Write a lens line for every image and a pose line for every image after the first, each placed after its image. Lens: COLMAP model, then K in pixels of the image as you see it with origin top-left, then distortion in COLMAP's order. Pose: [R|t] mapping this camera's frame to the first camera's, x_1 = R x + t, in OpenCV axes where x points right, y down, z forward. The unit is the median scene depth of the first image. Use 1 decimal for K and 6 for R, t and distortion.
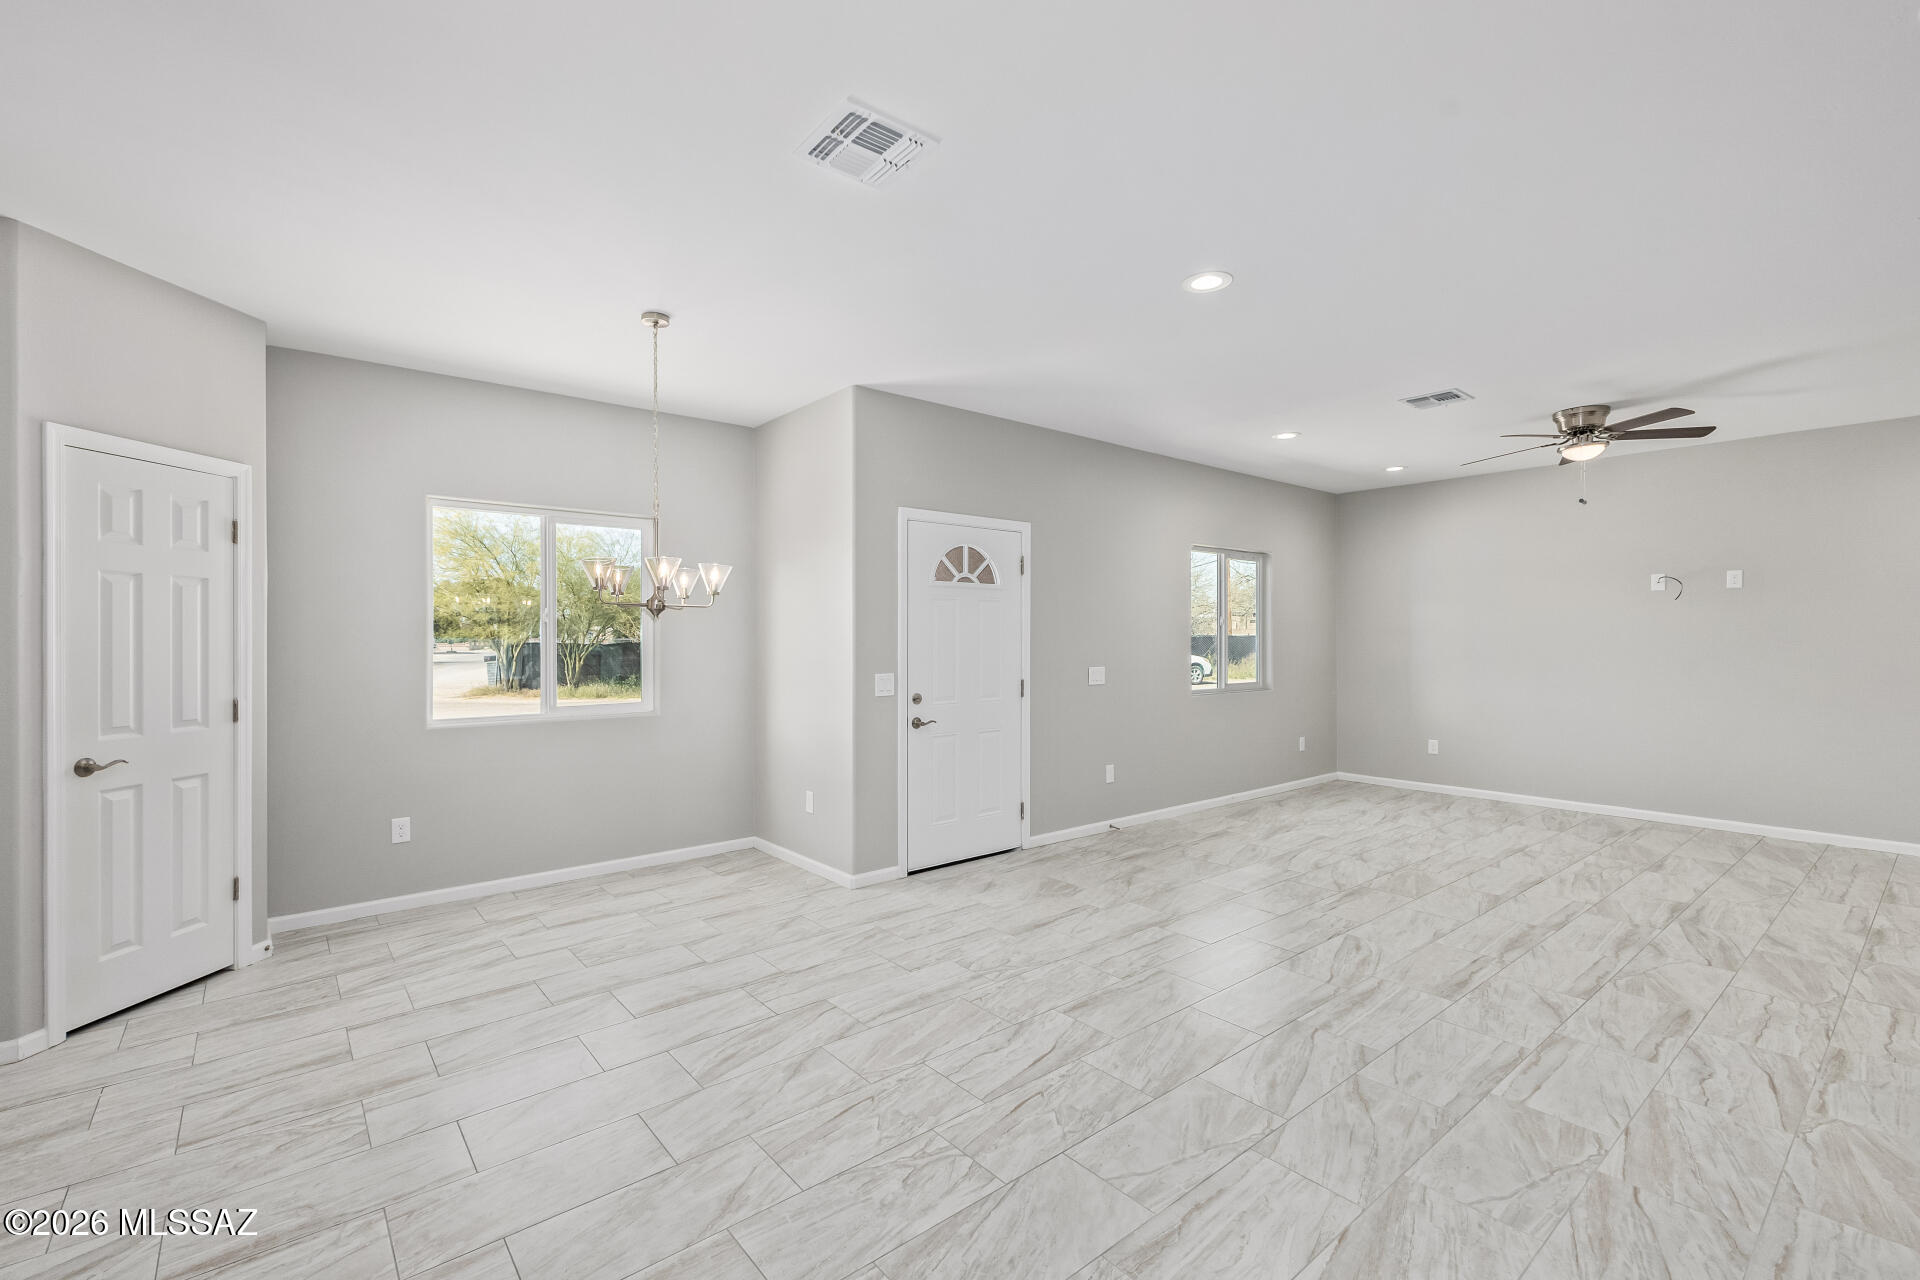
lens RADIAL K [[836.9, 0, 957.4], [0, 836.9, 633.0], [0, 0, 1]] dist [0.010309, -0.001505]
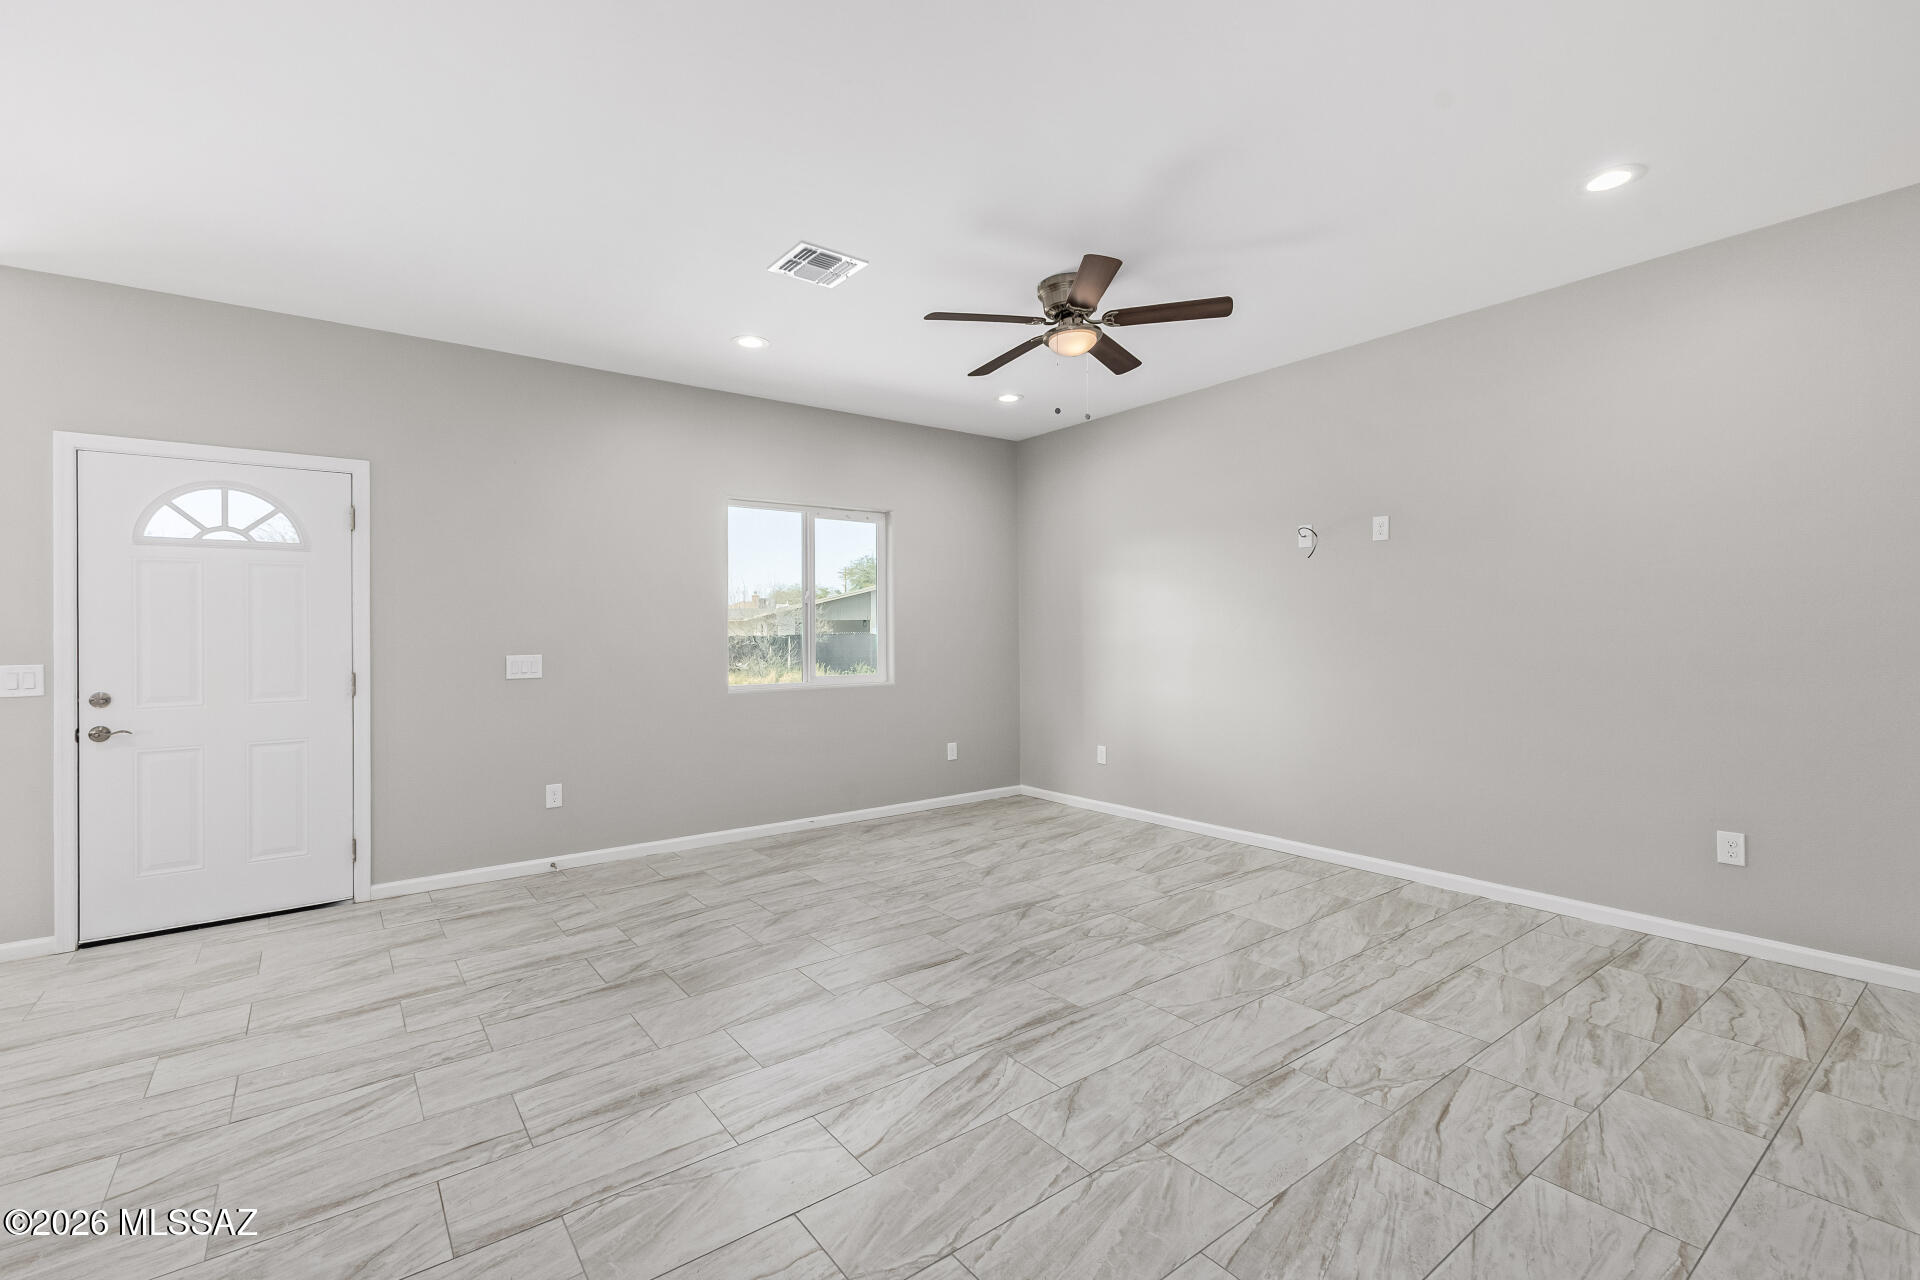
lens RADIAL K [[836.9, 0, 961.8], [0, 836.9, 633.0], [0, 0, 1]] dist [0.010309, -0.001505]
pose [[0.999030, -0.009152, -0.043076, 0.720800], [0.009356, 0.999946, 0.004519, 0.024958], [0.043033, -0.004918, 0.999062, 0.314939]]
